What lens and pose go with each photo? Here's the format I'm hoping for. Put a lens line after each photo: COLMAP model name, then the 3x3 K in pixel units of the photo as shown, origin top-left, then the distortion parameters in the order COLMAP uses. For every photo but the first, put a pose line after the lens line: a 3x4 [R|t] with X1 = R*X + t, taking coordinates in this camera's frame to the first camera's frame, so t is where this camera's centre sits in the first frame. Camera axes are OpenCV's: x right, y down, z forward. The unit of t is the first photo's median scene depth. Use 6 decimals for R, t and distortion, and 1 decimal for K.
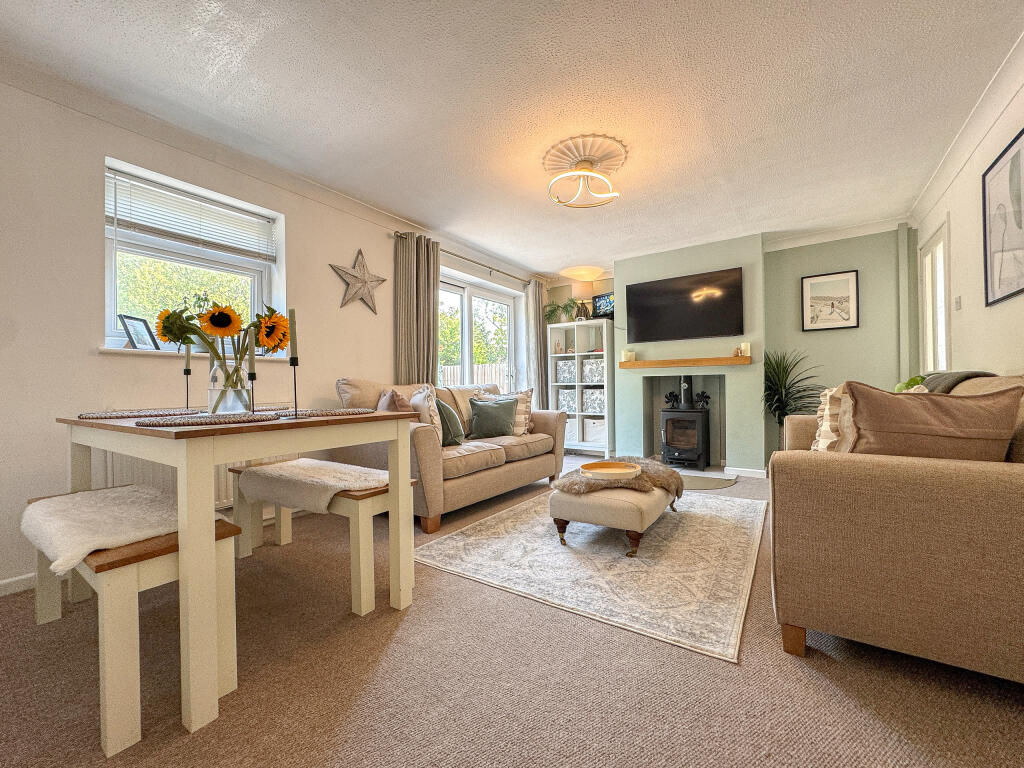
lens RADIAL K [[413.0, 0, 512.0], [0, 413.0, 384.0], [0, 0, 1]] dist [-0.000162, -0.000006]
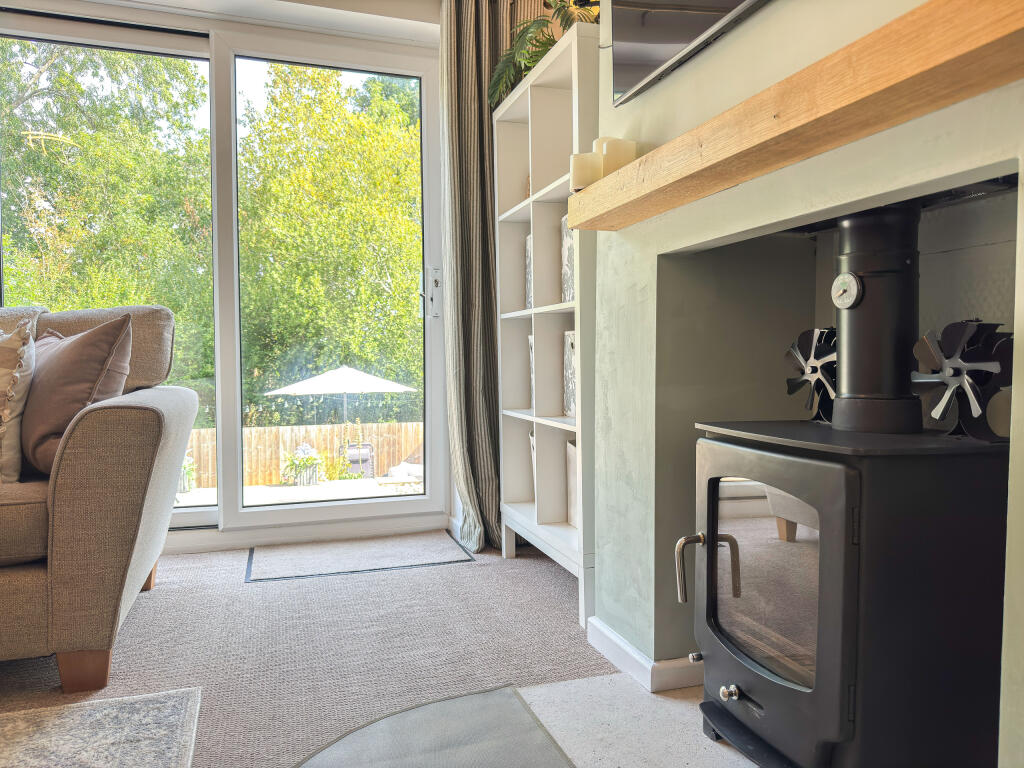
lens RADIAL K [[729.9, 0, 512.0], [0, 729.9, 384.0], [0, 0, 1]] dist [0.032376, -0.045217]
pose [[0.797791, 0.038379, -0.601711, 0.640850], [-0.006115, 0.998436, 0.055575, 0.033878], [0.602903, -0.040657, 0.796778, 0.908309]]
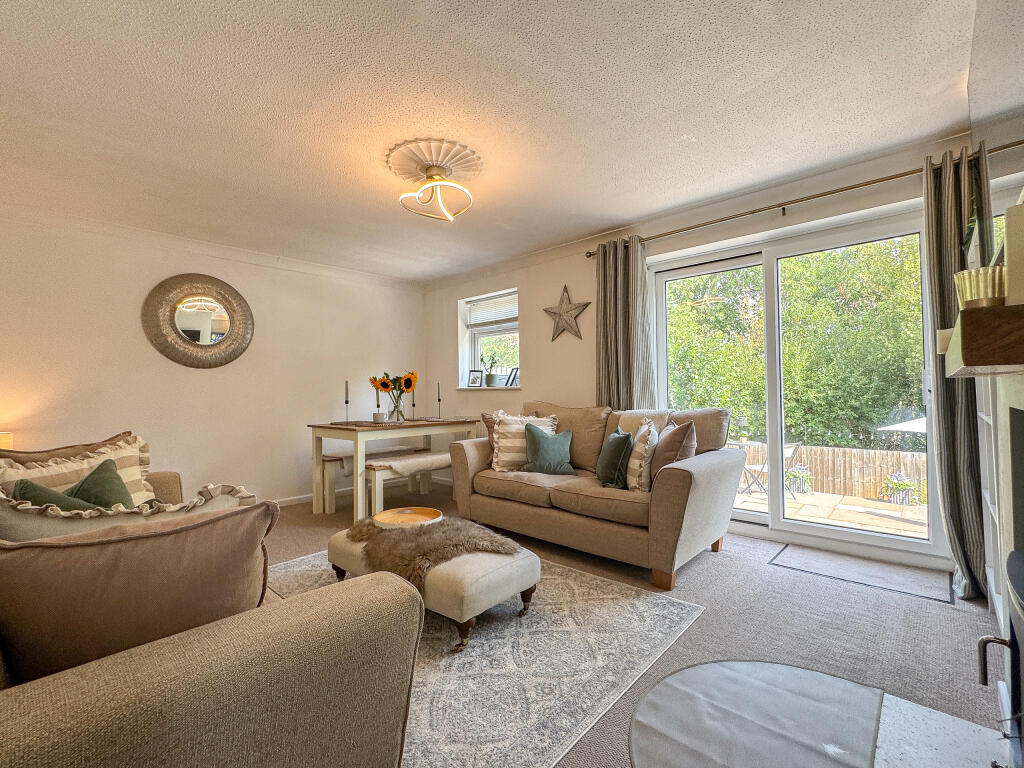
lens RADIAL K [[459.1, 0, 512.0], [0, 459.1, 384.0], [0, 0, 1]] dist [0.001470, 0.000485]
pose [[-0.135963, 0.002346, -0.990711, 0.867827], [0.029263, 0.999570, -0.001649, -0.058083], [0.990282, -0.029215, -0.135974, 0.994366]]
